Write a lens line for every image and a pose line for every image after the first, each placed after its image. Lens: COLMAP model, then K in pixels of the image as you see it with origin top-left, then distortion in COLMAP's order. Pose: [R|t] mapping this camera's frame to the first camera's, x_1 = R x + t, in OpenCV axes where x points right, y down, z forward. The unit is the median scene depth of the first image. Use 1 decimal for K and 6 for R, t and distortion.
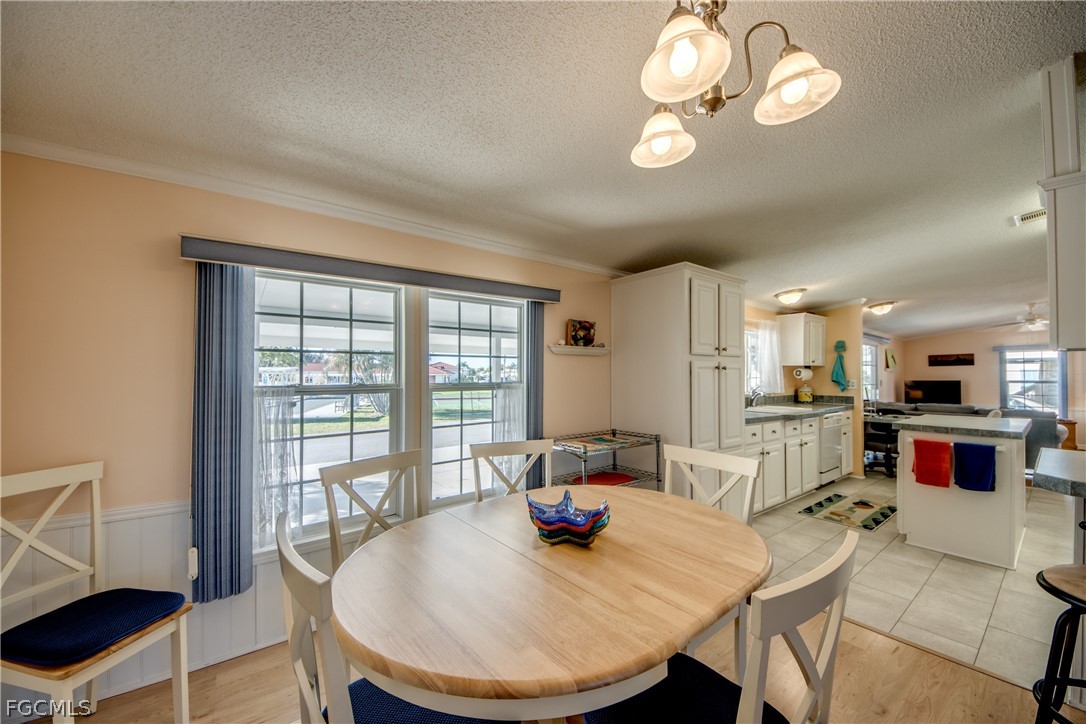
lens RADIAL K [[412.4, 0, 539.5], [0, 412.4, 365.3], [0, 0, 1]] dist [0.000769, -0.008048]
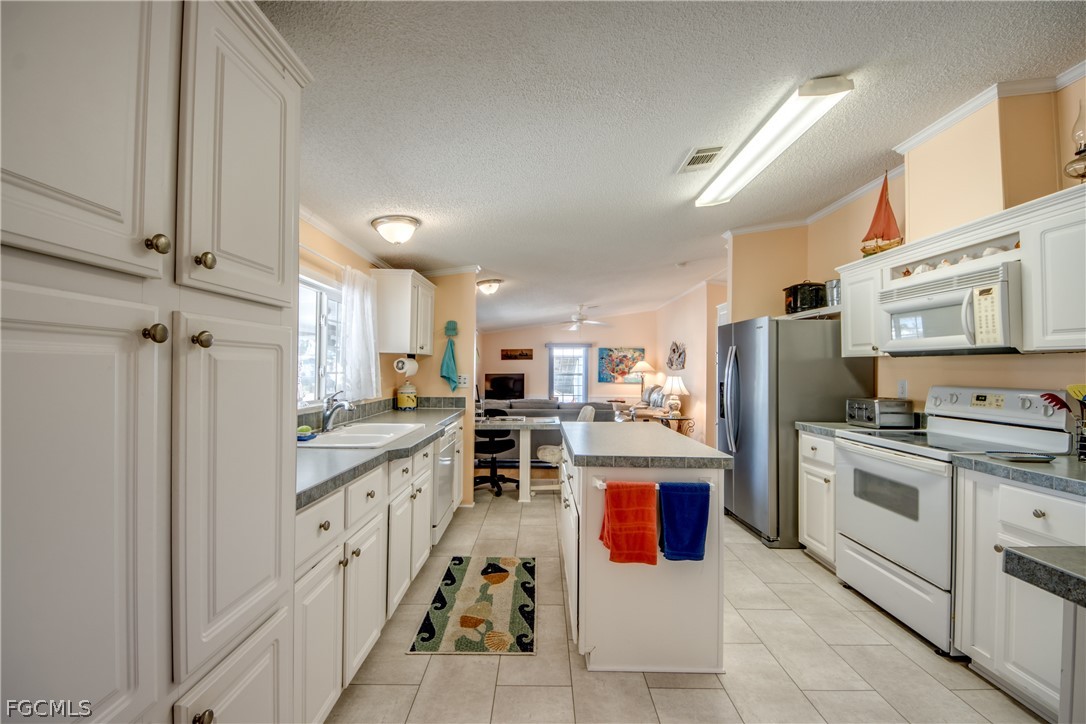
lens RADIAL K [[438.1, 0, 534.9], [0, 438.1, 361.2], [0, 0, 1]] dist [0.050926, -0.037084]
pose [[0.621673, 0.013955, 0.783153, 0.233420], [-0.020239, 0.999794, -0.001749, 0.010544], [-0.783016, -0.014763, 0.621827, 0.433550]]
